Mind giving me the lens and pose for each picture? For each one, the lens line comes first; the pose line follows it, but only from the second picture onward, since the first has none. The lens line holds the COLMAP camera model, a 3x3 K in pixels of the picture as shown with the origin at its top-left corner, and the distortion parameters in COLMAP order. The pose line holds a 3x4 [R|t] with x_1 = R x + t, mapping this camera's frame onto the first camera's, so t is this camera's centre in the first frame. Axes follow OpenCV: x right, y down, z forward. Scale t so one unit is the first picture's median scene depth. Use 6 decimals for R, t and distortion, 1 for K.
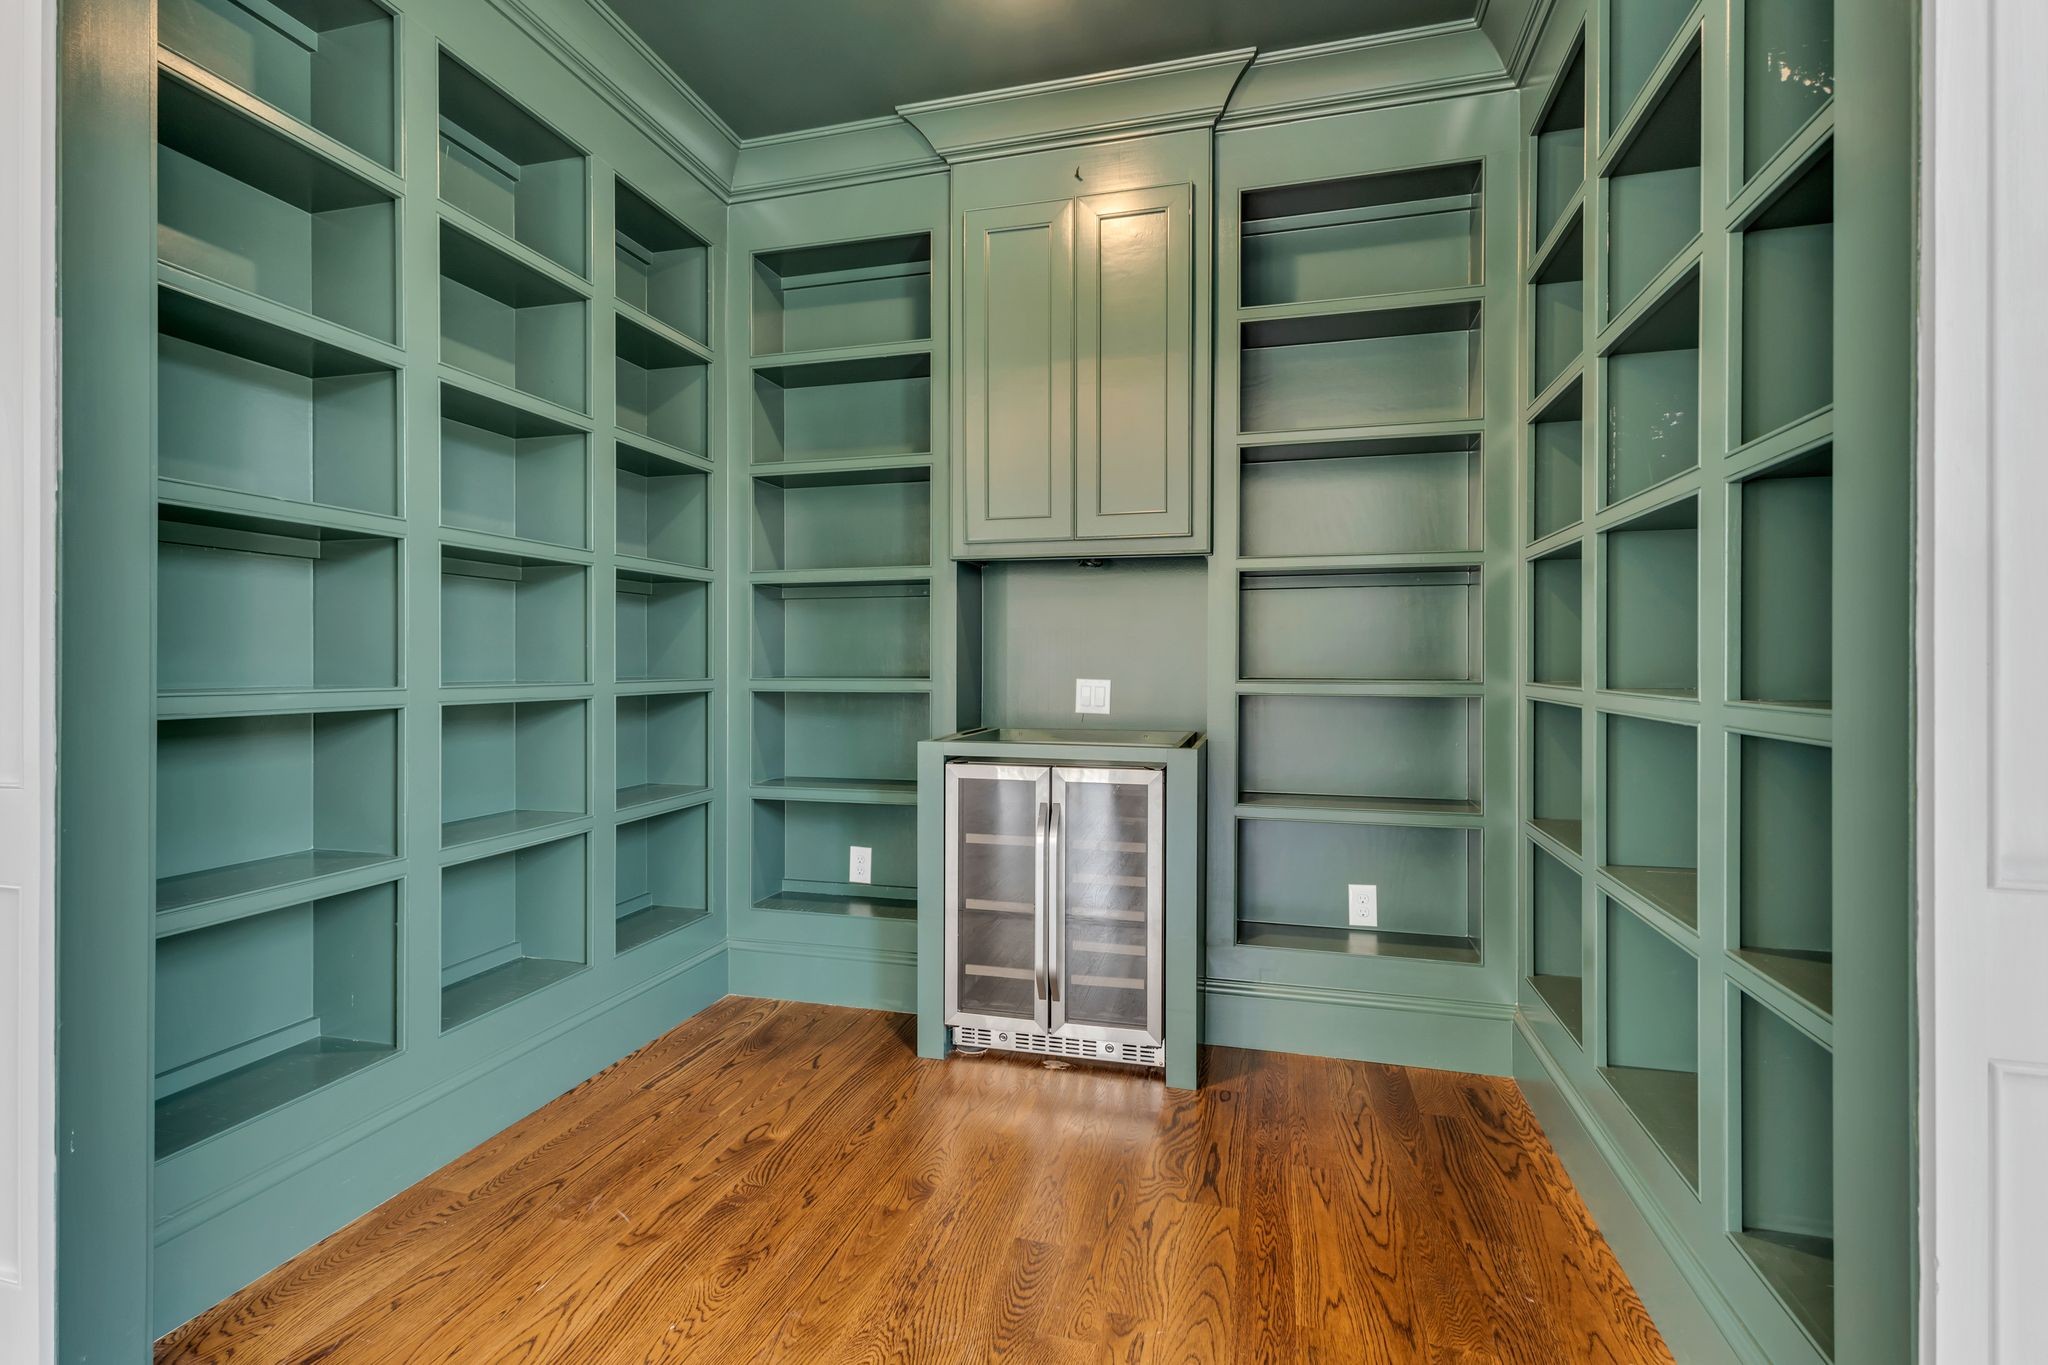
lens RADIAL K [[914.1, 0, 1028.7], [0, 914.1, 679.1], [0, 0, 1]] dist [0.002647, -0.000144]
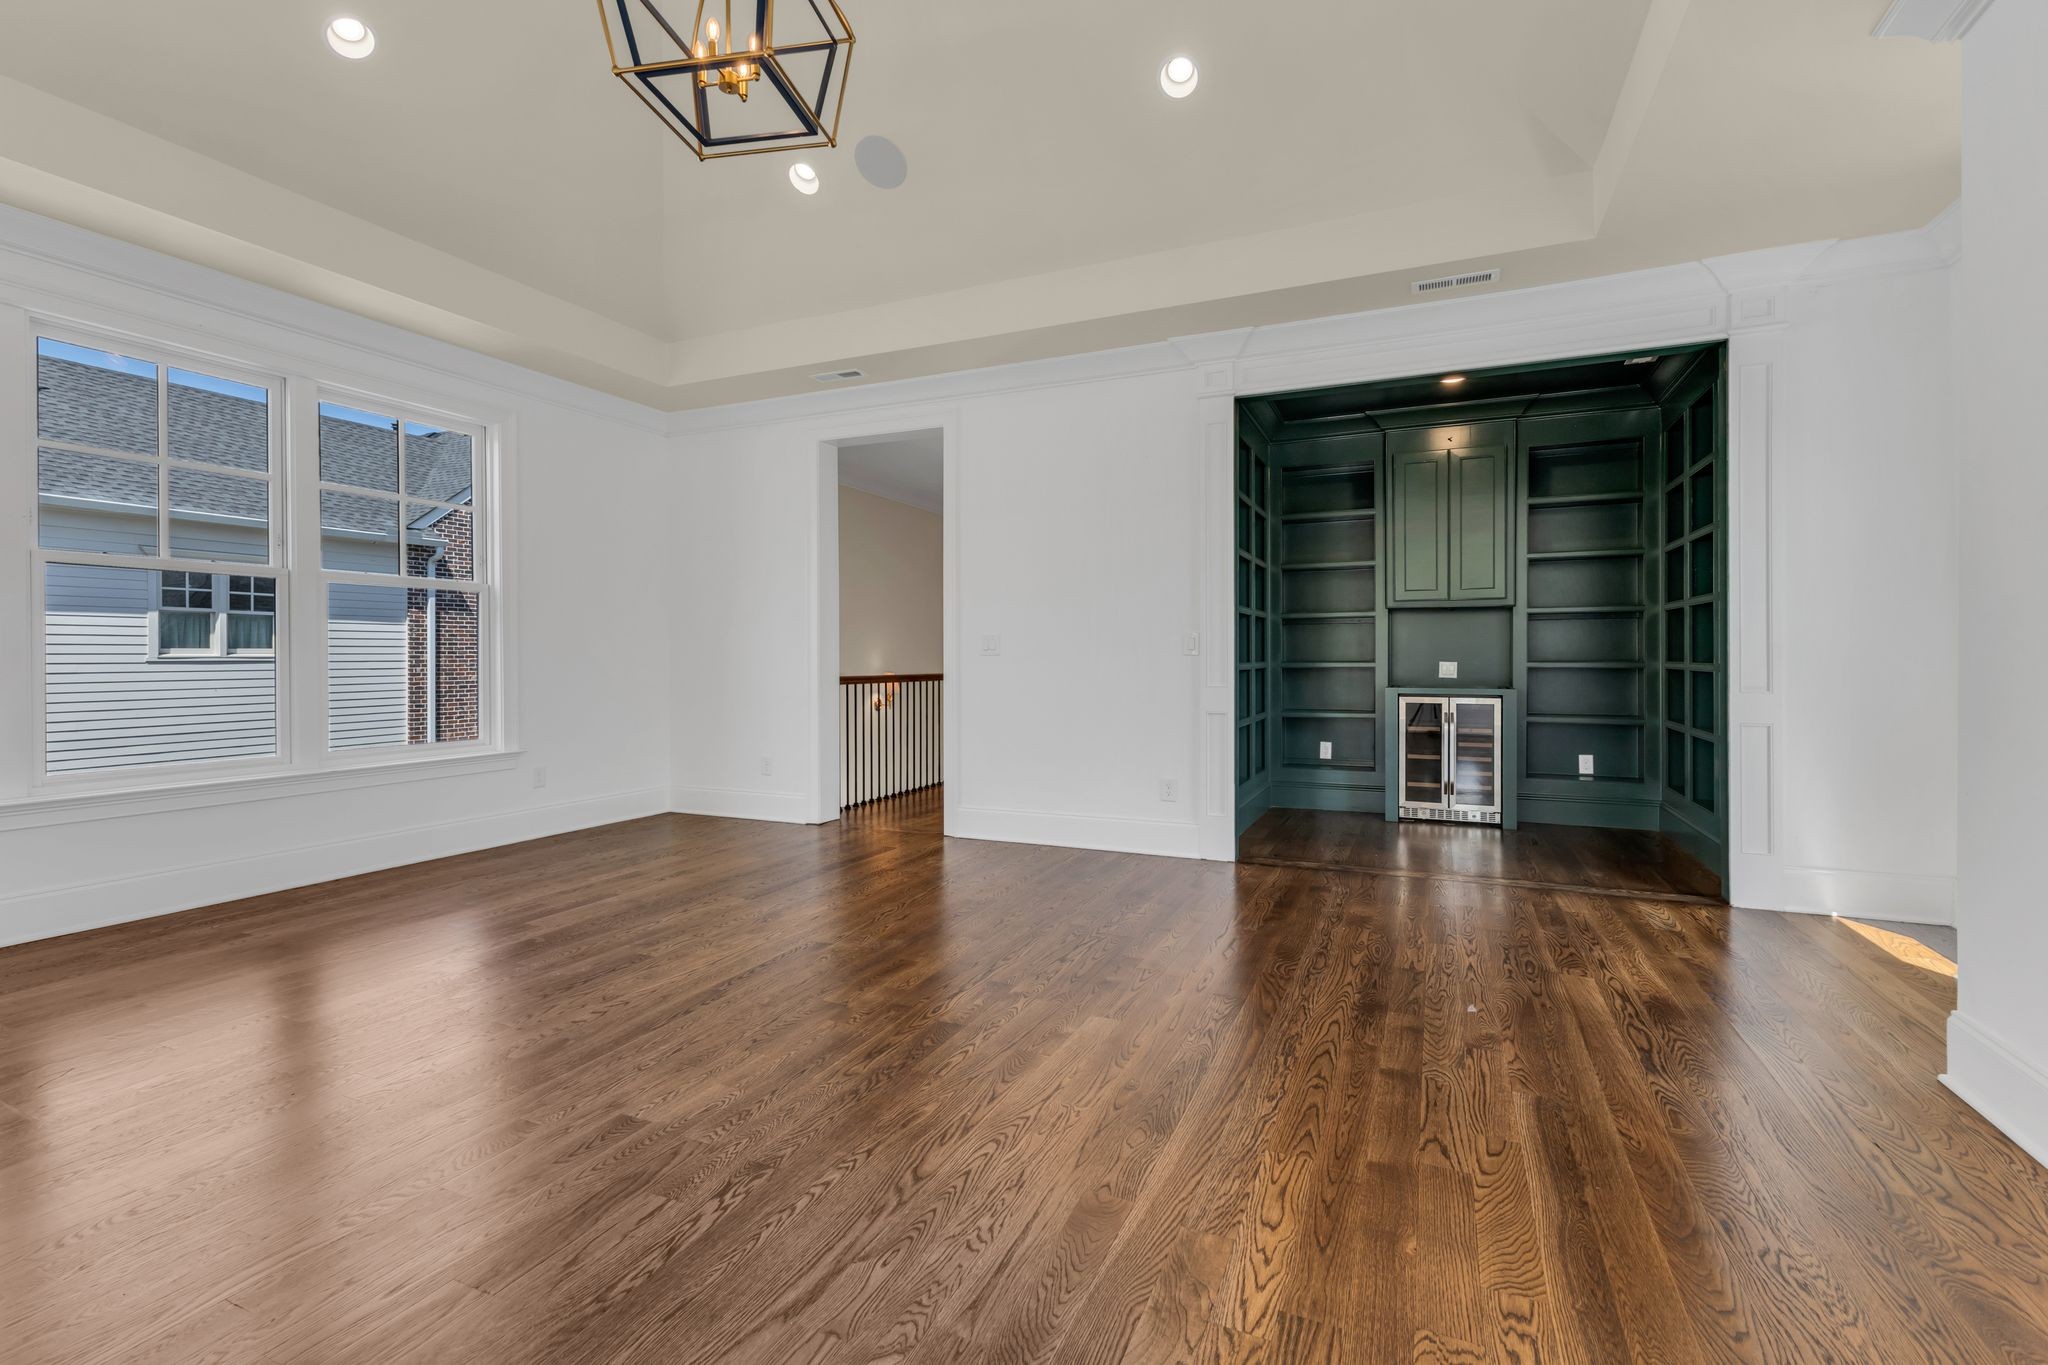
lens RADIAL K [[914.1, 0, 1022.3], [0, 914.1, 667.3], [0, 0, 1]] dist [0.002647, -0.000144]
pose [[0.989789, -0.001623, -0.142533, -0.723847], [0.000883, 0.999986, -0.005252, 0.028313], [0.142540, 0.005072, 0.989776, -1.498145]]
